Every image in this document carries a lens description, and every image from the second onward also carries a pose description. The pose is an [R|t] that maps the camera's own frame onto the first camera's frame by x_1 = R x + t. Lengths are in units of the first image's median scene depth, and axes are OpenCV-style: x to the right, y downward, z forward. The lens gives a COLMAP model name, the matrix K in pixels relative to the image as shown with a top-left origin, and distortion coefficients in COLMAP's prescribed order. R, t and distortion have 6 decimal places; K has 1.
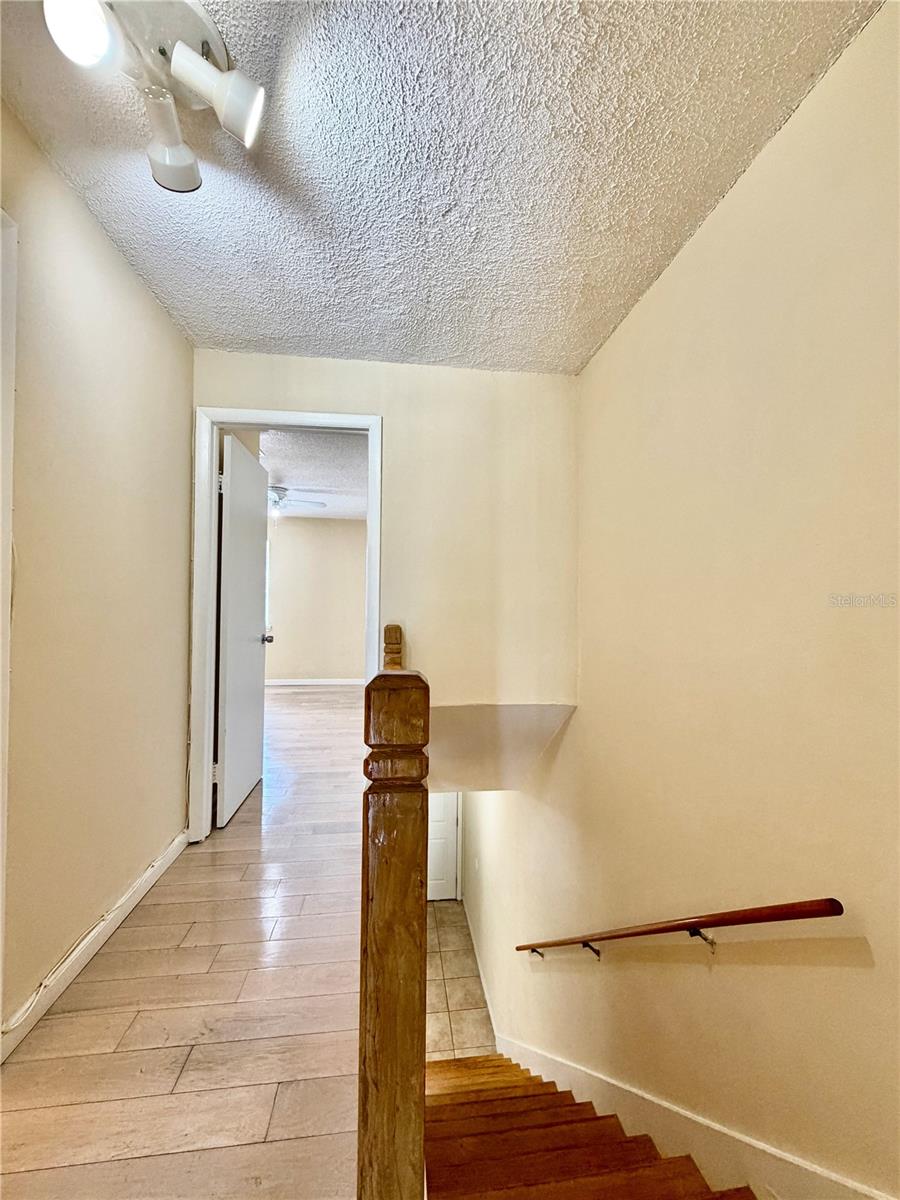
lens RADIAL K [[477.6, 0, 449.4], [0, 477.6, 599.0], [0, 0, 1]] dist [-0.000871, 0.000293]
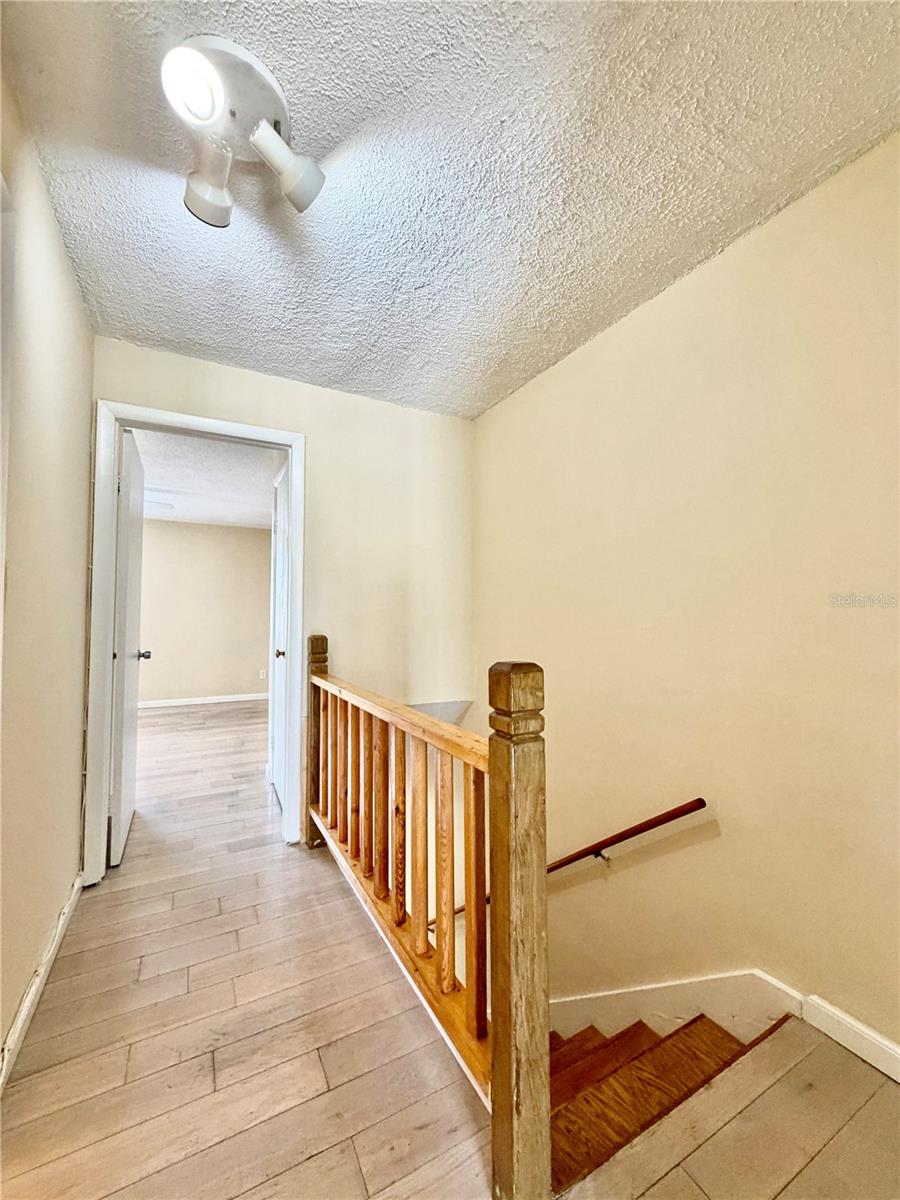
lens RADIAL K [[477.6, 0, 450.2], [0, 477.6, 599.4], [0, 0, 1]] dist [-0.000871, 0.000293]
pose [[0.930615, 0.004343, 0.365973, -0.378212], [0.003011, 0.999805, -0.019521, -0.004869], [-0.365986, 0.019268, 0.930421, -0.129124]]
